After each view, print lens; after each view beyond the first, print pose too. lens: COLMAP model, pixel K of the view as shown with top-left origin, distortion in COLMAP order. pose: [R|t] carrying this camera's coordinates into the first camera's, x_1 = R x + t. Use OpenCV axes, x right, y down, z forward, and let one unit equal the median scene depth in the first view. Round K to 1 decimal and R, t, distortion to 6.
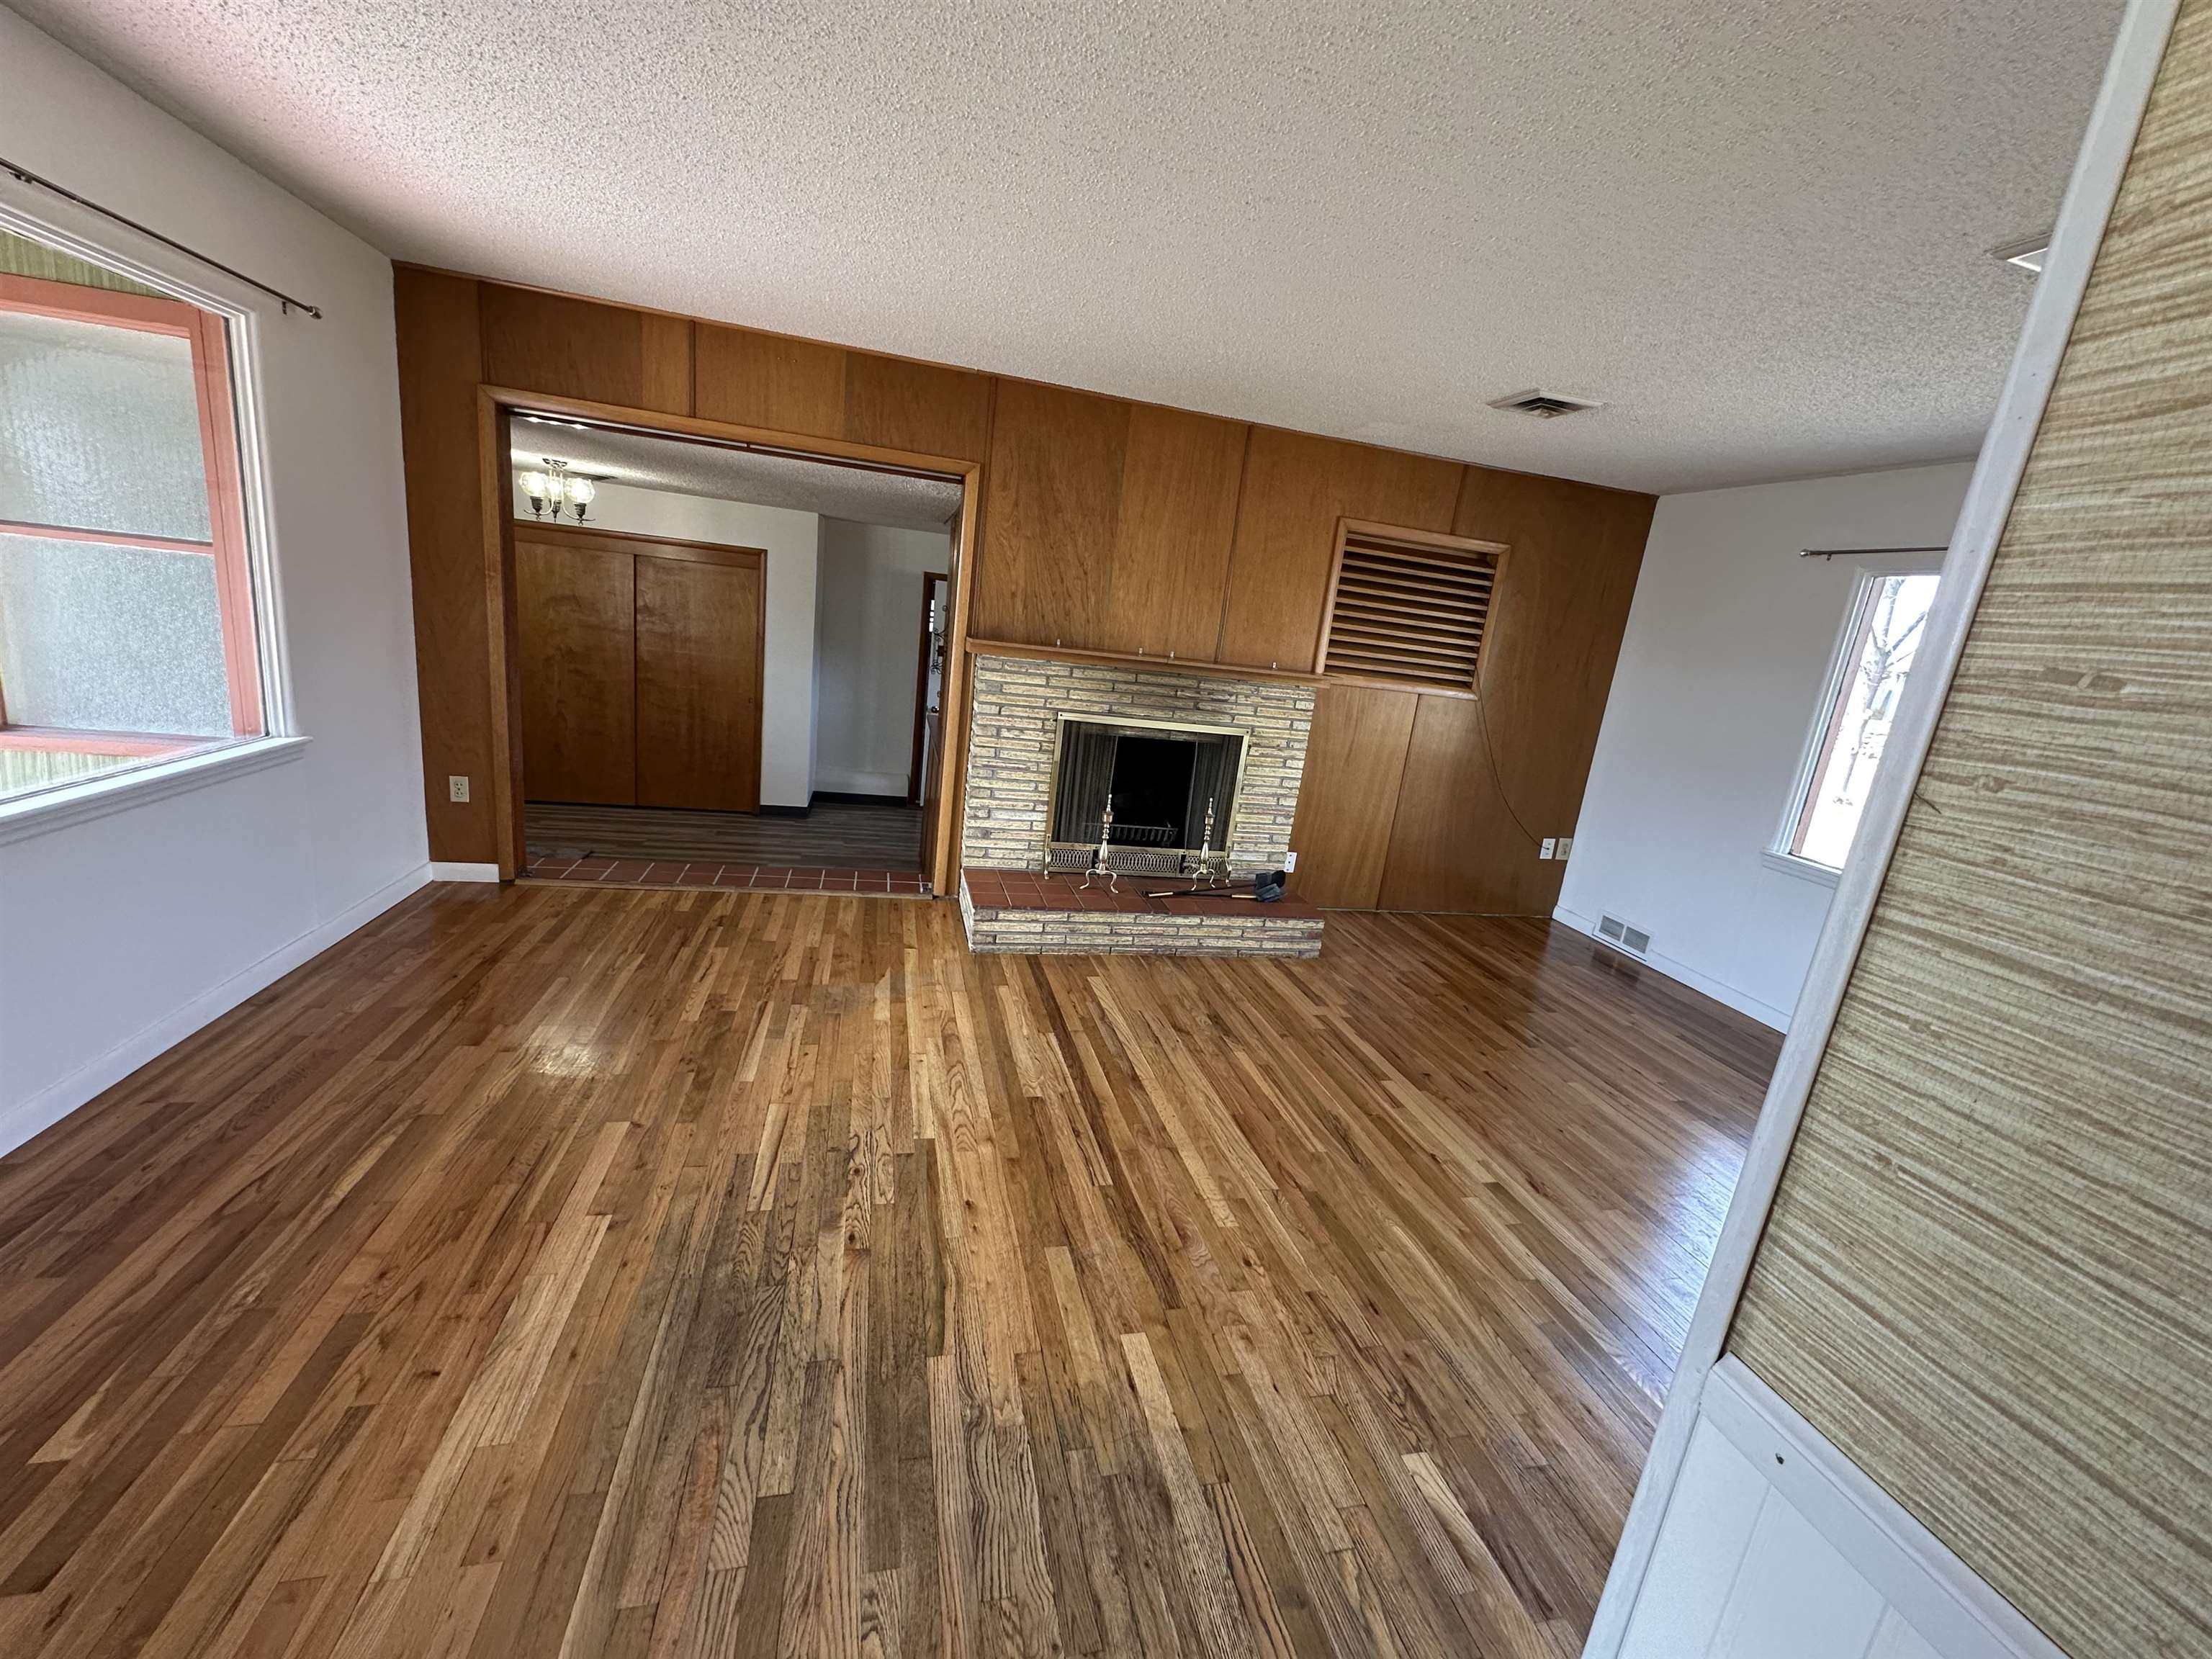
lens RADIAL K [[881.5, 0, 1102.9], [0, 881.5, 826.4], [0, 0, 1]] dist [-0.003588, 0.000135]
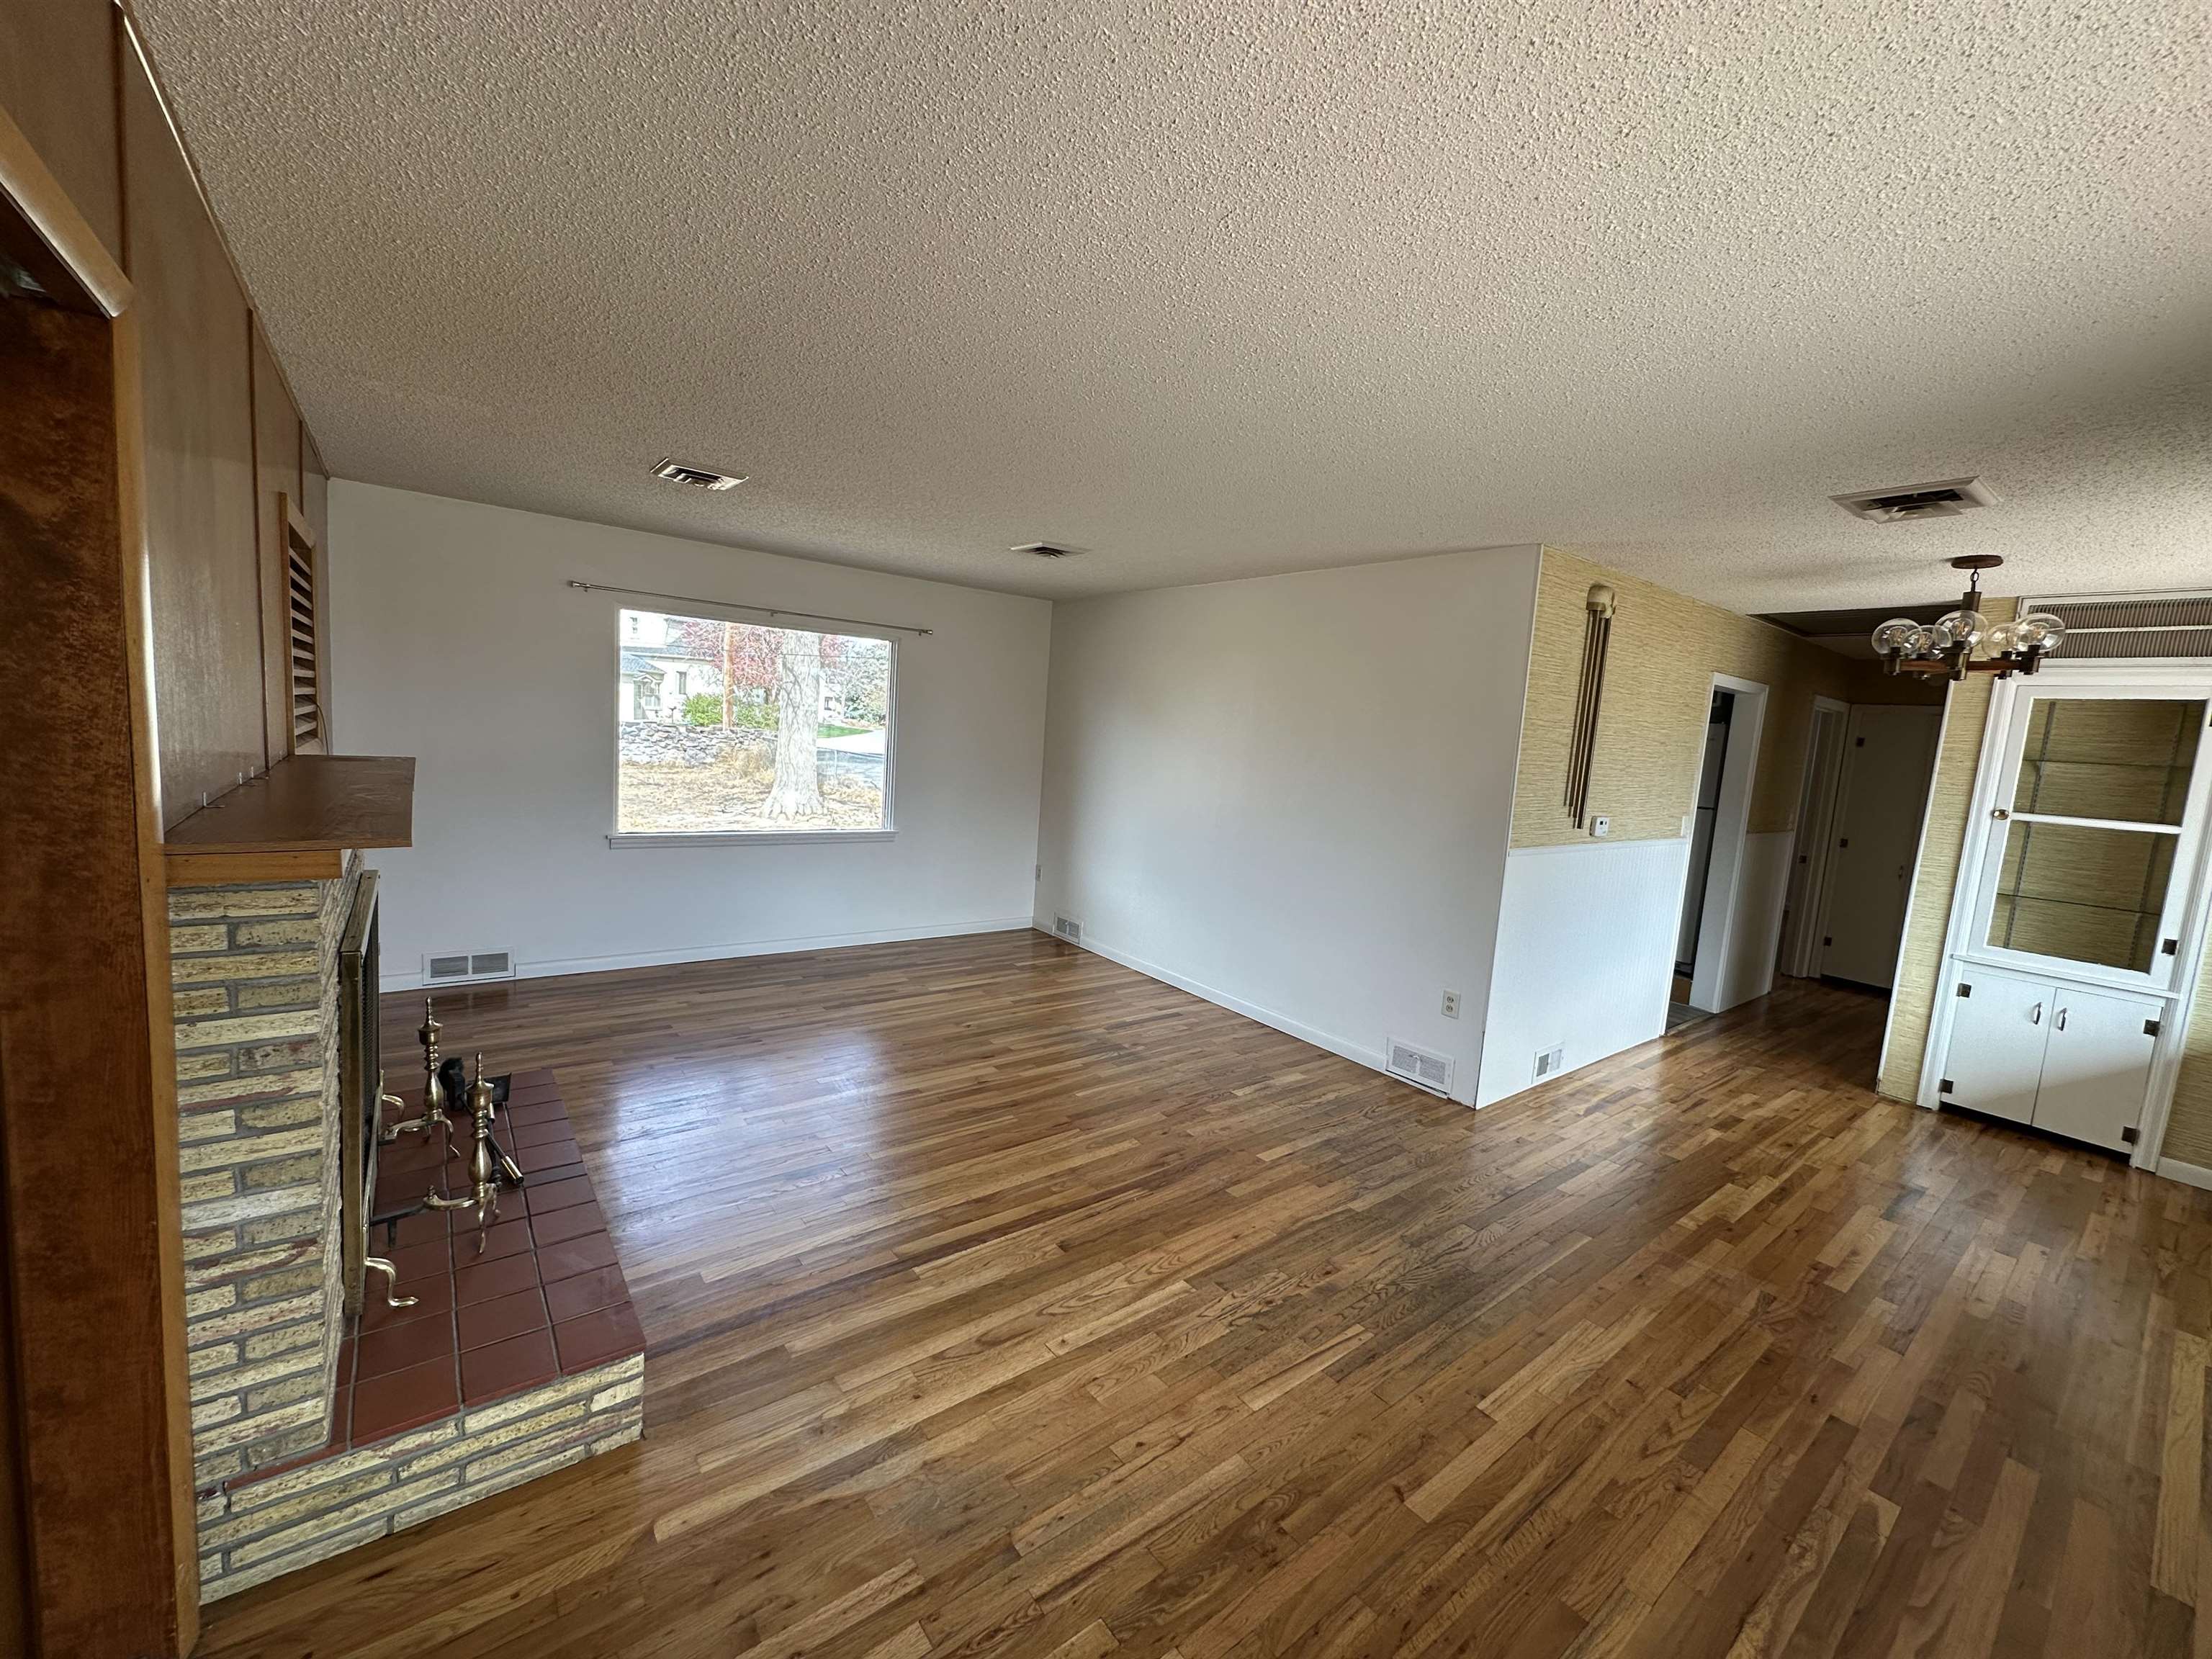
lens RADIAL K [[881.5, 0, 1106.4], [0, 881.5, 826.2], [0, 0, 1]] dist [-0.003588, 0.000135]
pose [[-0.399645, -0.246280, 0.882967, -0.582008], [0.100647, 0.945620, 0.309310, -0.295143], [-0.911128, 0.212482, -0.353125, 0.832597]]
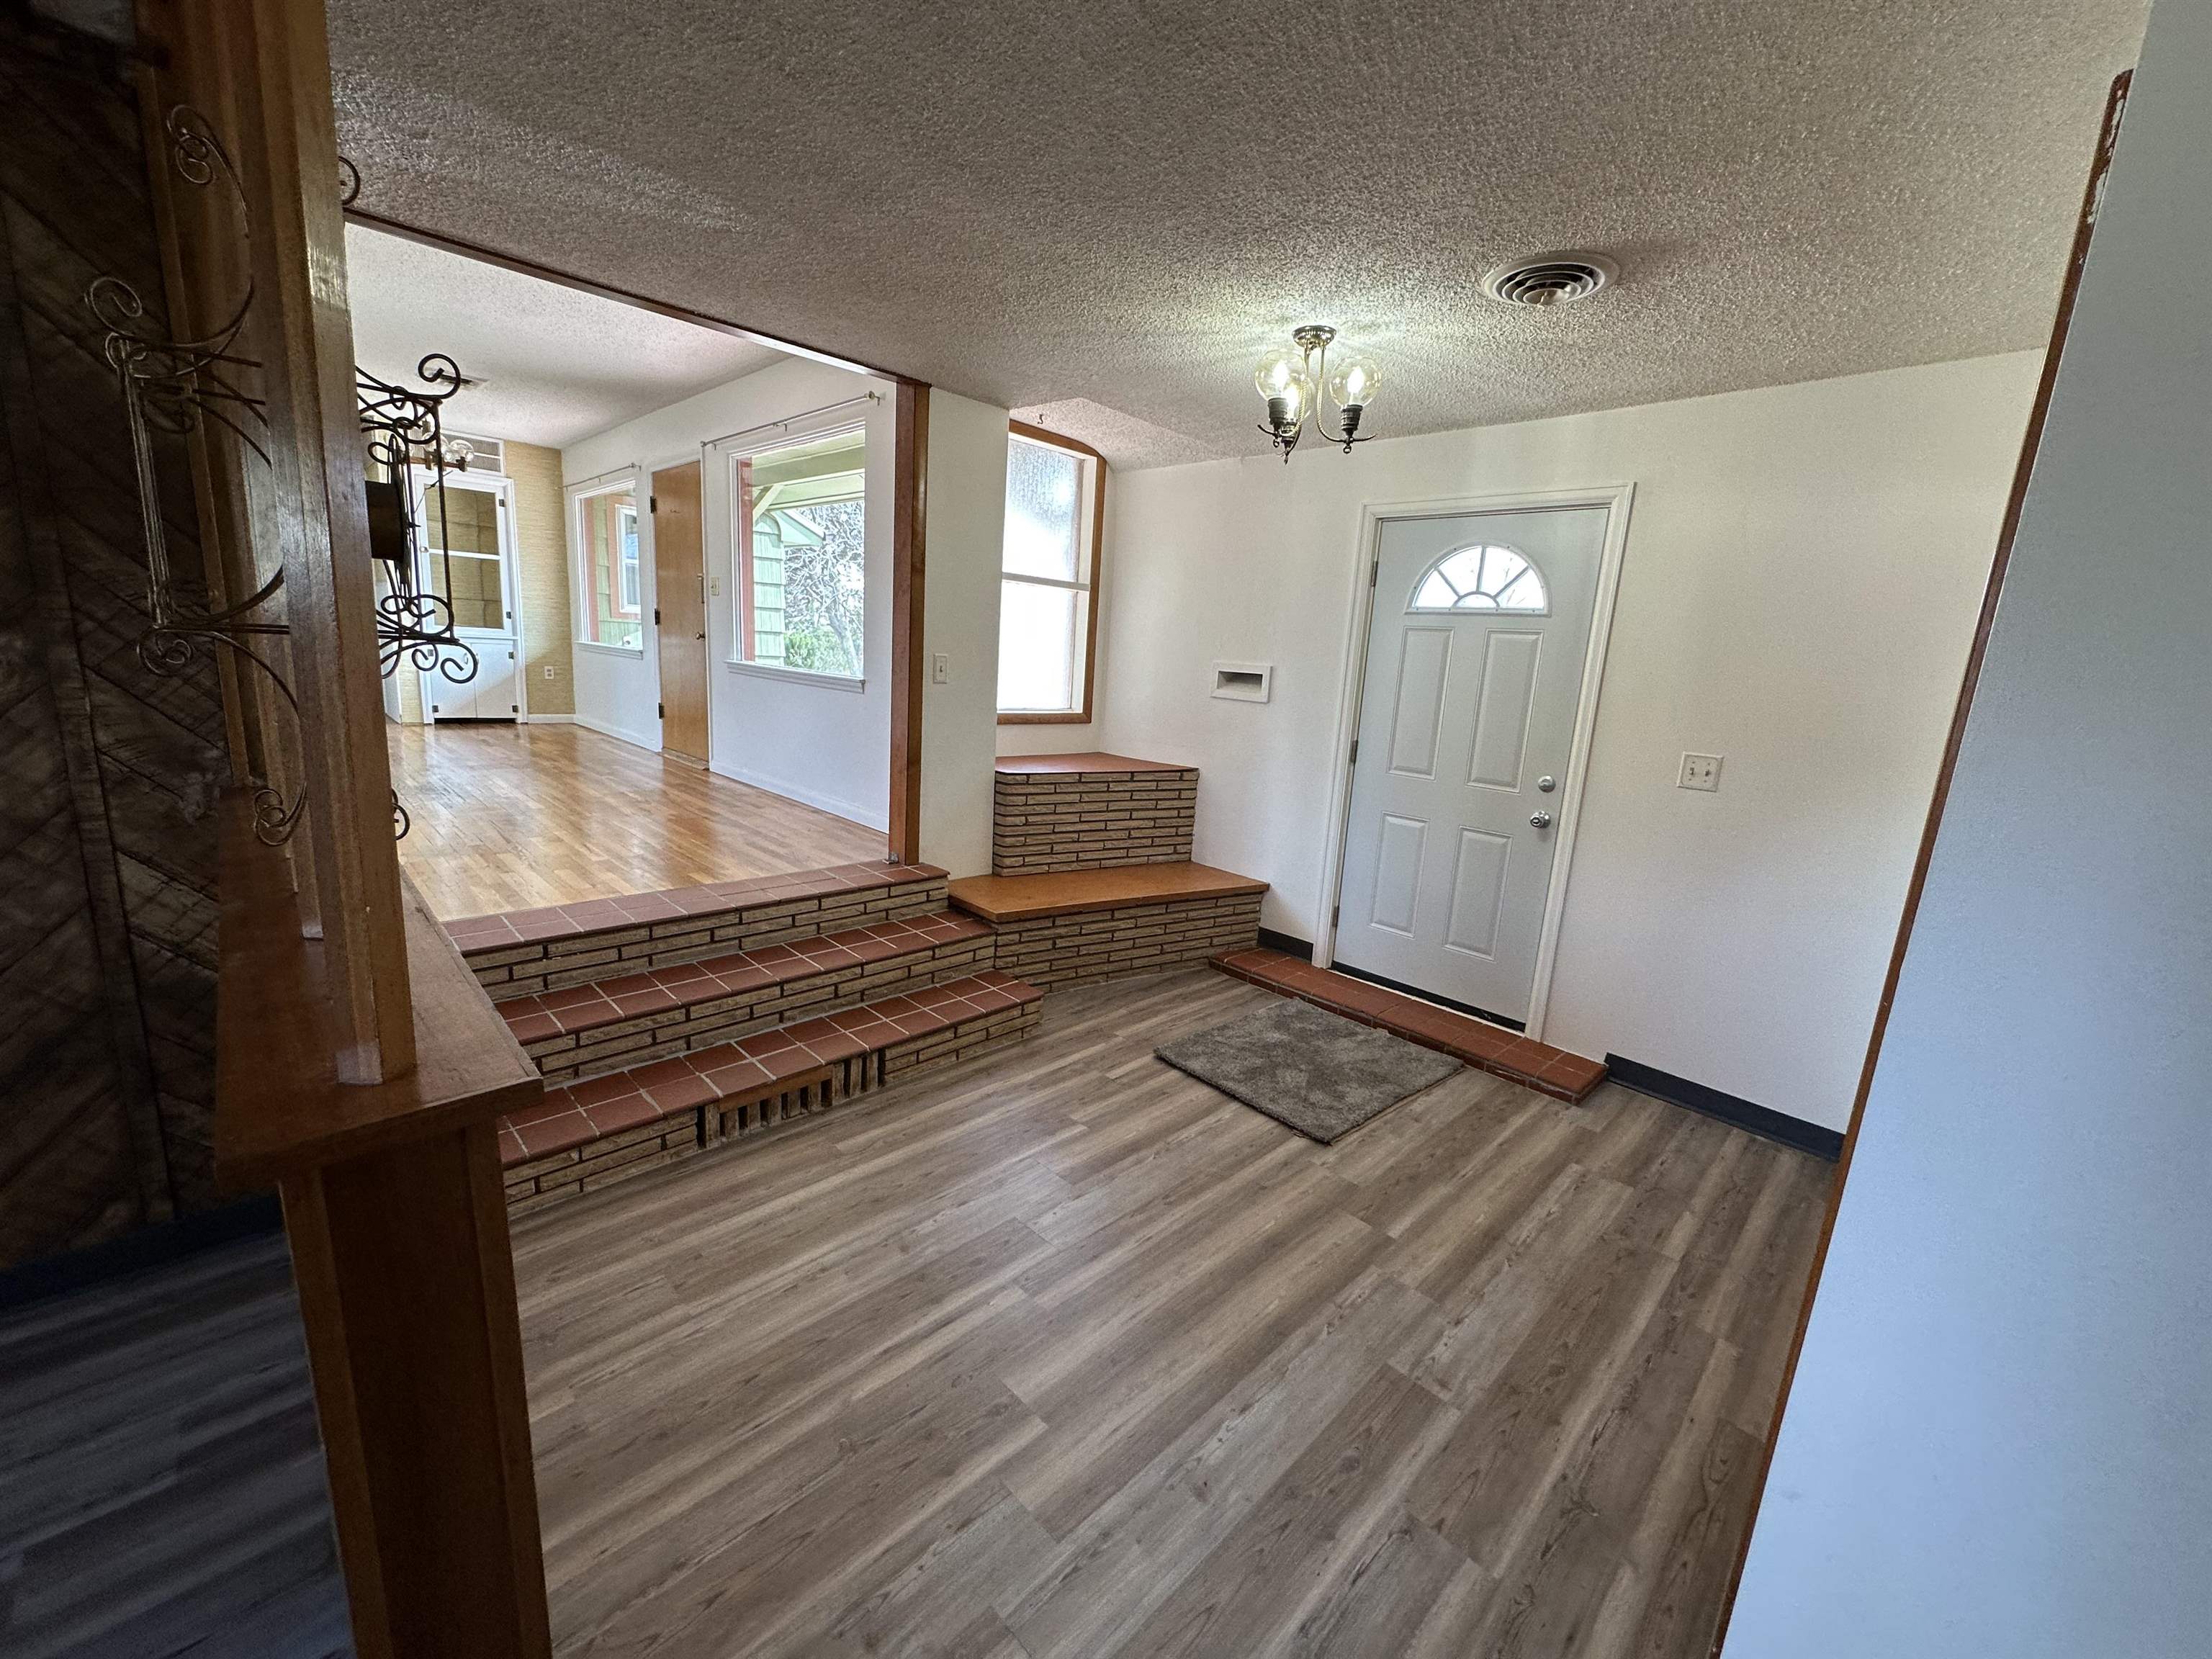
lens RADIAL K [[881.5, 0, 1102.6], [0, 881.5, 824.2], [0, 0, 1]] dist [-0.003588, 0.000135]
pose [[-0.840160, -0.068817, -0.537954, -0.334071], [-0.282365, 0.902377, 0.325553, -0.370645], [0.463034, 0.425416, -0.777573, 1.861074]]
